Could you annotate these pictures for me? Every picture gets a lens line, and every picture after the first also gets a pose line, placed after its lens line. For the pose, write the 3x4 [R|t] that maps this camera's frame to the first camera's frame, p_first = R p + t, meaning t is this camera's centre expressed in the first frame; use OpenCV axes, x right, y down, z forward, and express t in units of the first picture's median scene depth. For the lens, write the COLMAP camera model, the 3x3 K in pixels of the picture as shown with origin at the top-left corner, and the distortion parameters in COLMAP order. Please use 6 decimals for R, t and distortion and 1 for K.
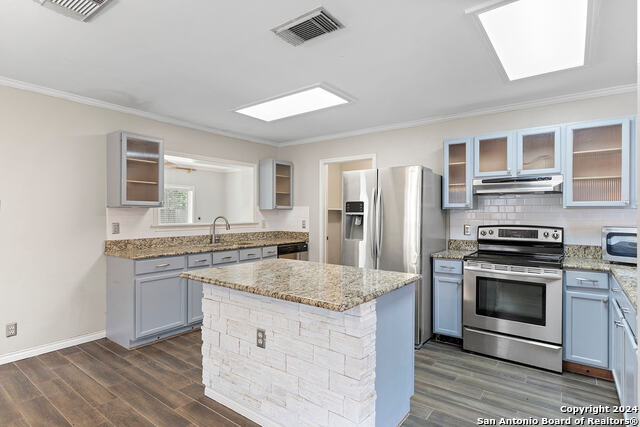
lens RADIAL K [[332.4, 0, 325.1], [0, 332.4, 214.4], [0, 0, 1]] dist [0.001418, 0.001684]
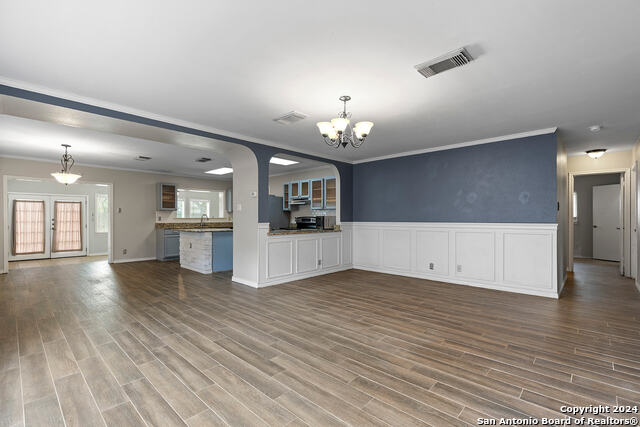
lens RADIAL K [[289.1, 0, 325.5], [0, 289.1, 217.8], [0, 0, 1]] dist [0.004649, -0.000313]
pose [[0.994214, -0.003081, -0.107378, 1.004107], [0.002903, 0.999994, -0.001815, 0.044667], [0.107383, 0.001492, 0.994217, -1.241729]]
